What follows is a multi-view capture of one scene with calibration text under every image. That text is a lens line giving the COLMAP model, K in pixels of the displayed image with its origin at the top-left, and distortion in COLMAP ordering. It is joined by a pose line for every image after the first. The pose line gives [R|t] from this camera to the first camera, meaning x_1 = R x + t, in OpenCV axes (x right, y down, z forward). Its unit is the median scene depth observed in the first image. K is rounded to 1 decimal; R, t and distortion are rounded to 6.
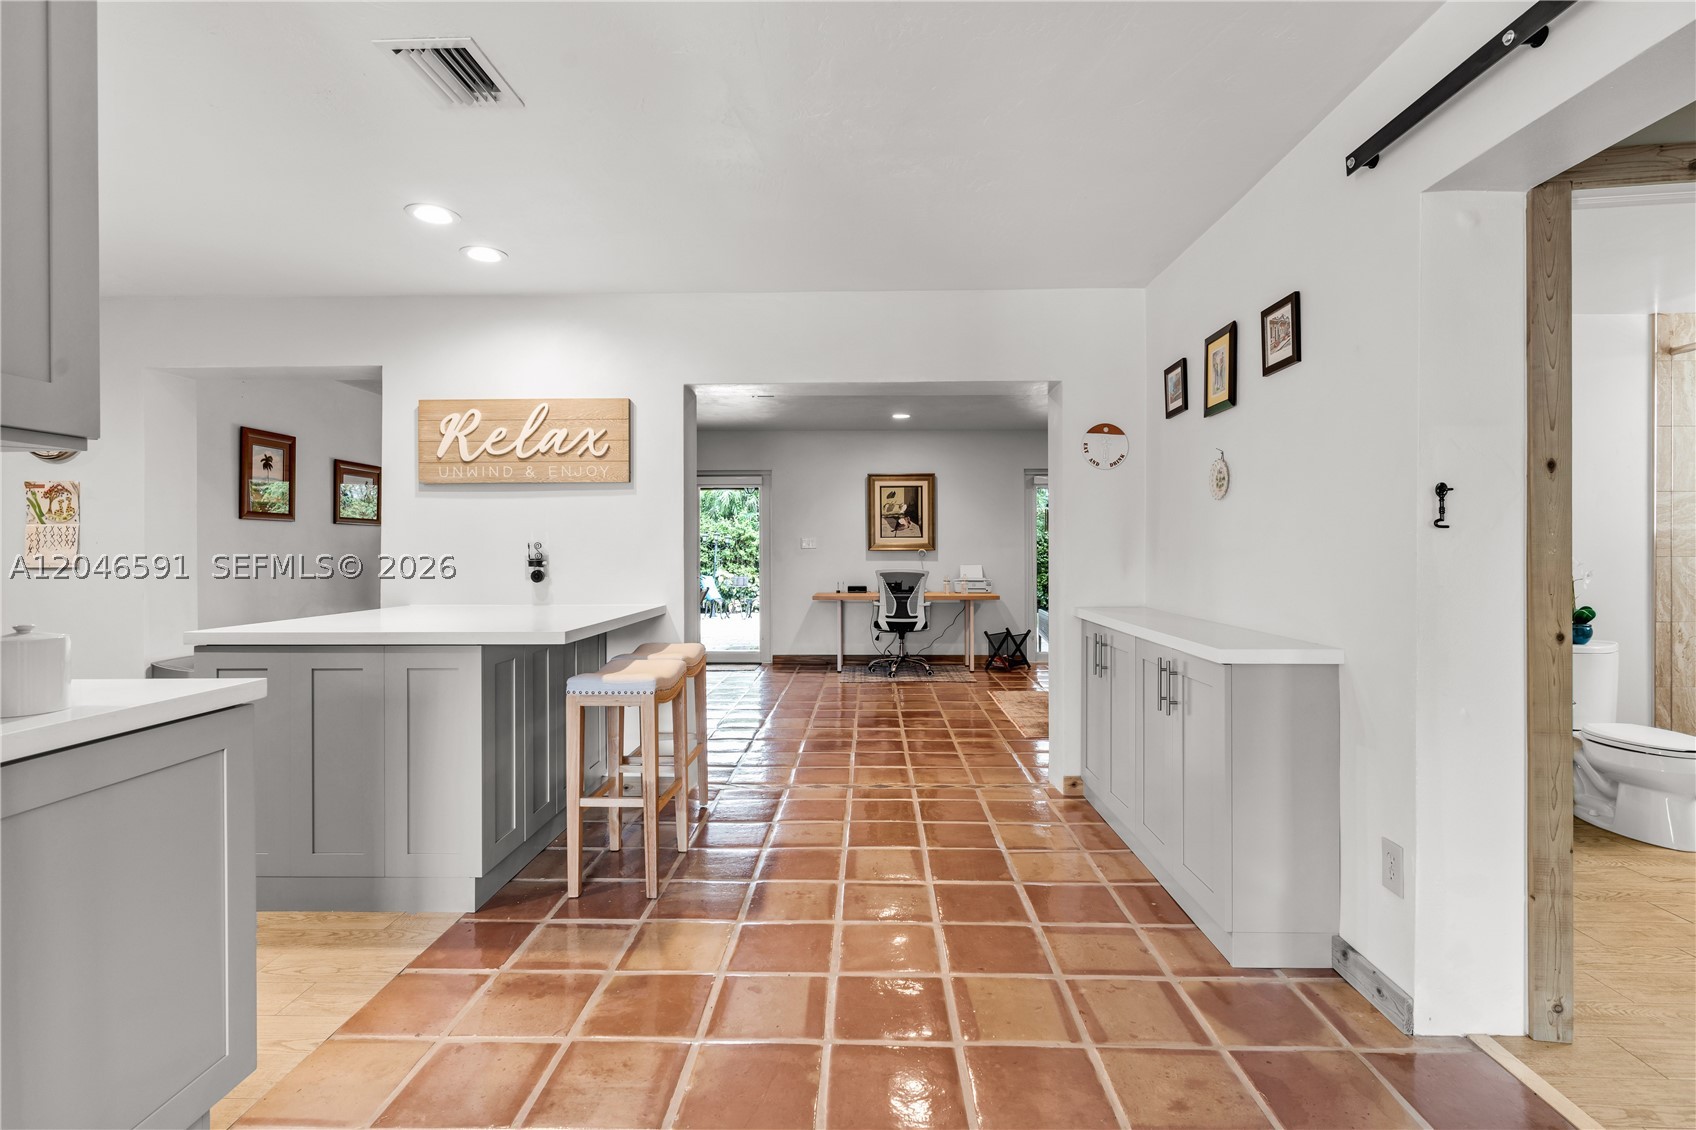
lens RADIAL K [[799.9, 0, 848.4], [0, 799.9, 550.3], [0, 0, 1]] dist [0.000196, 0.000006]
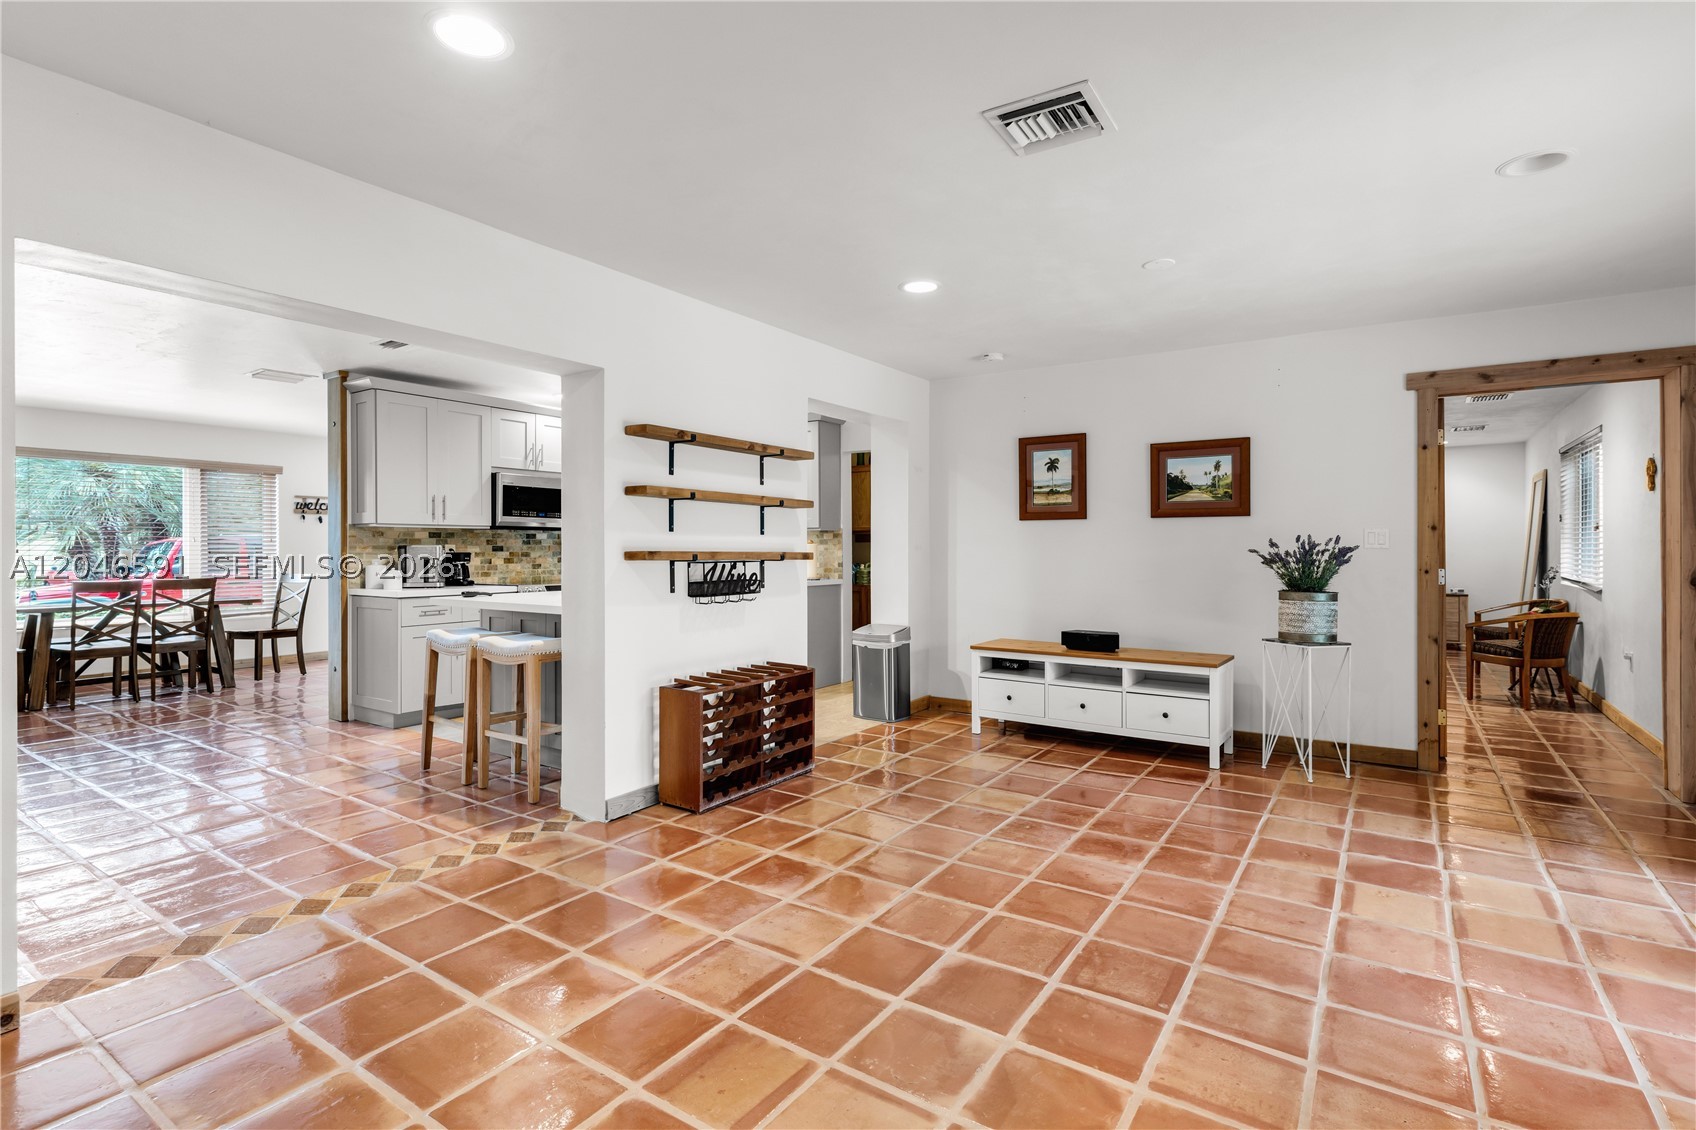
lens RADIAL K [[816.6, 0, 851.4], [0, 816.6, 549.5], [0, 0, 1]] dist [0.000447, 0.000372]
pose [[-0.542638, 0.005248, -0.839951, 0.286008], [0.002391, 0.999986, 0.004702, -0.003496], [0.839964, 0.000543, -0.542643, 1.214343]]
